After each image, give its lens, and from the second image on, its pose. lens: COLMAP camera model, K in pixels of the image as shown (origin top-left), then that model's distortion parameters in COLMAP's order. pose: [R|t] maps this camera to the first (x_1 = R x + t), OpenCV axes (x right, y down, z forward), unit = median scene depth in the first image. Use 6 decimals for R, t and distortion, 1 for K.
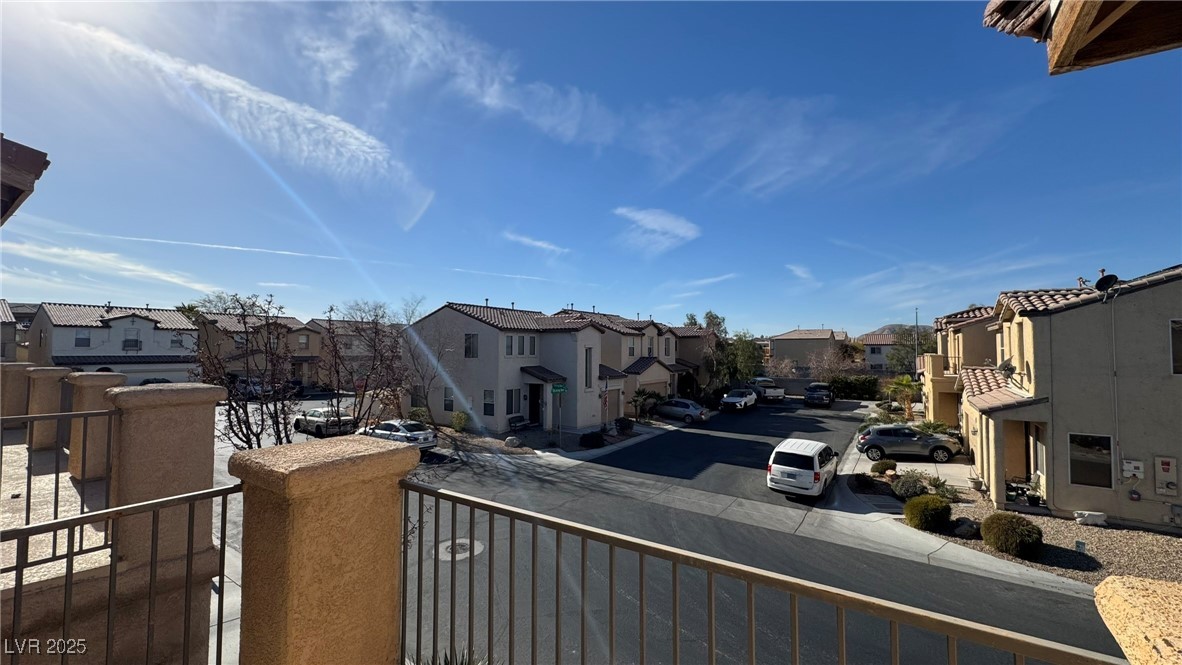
lens RADIAL K [[471.6, 0, 591.0], [0, 471.6, 332.5], [0, 0, 1]] dist [-0.003474, -0.000349]
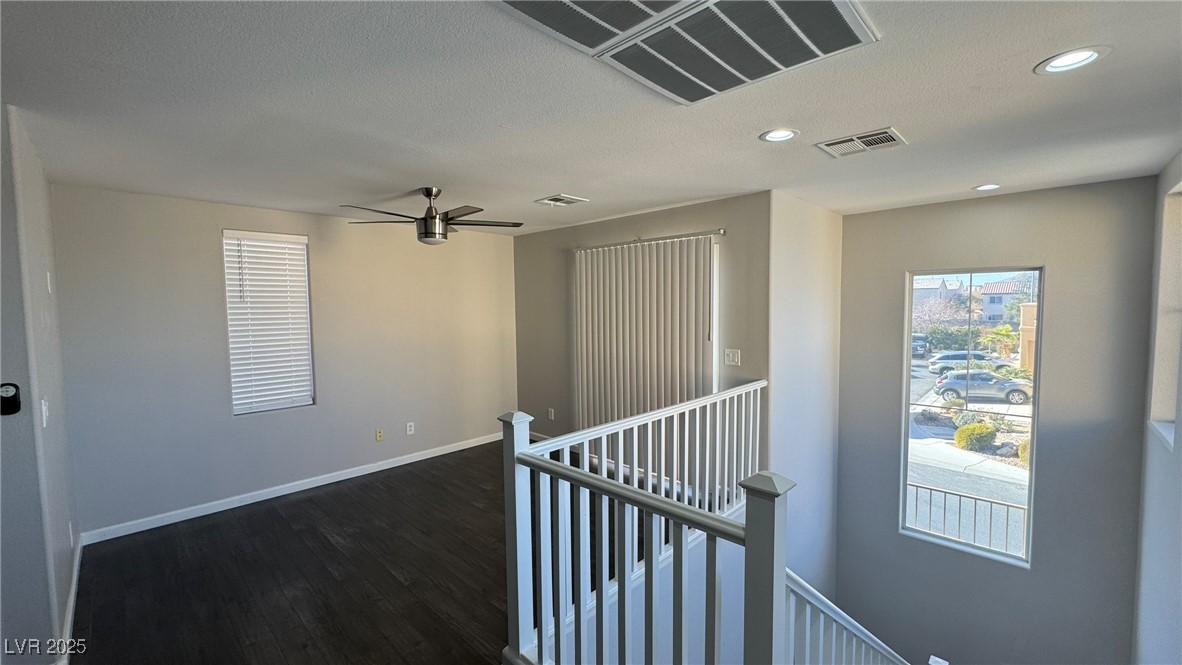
lens RADIAL K [[471.6, 0, 591.0], [0, 471.6, 332.5], [0, 0, 1]] dist [-0.003474, -0.000349]
pose [[0.982264, -0.005447, -0.187426, -0.012493], [0.023282, 0.995386, 0.093089, -0.011521], [0.186054, -0.095802, 0.977858, -0.234376]]
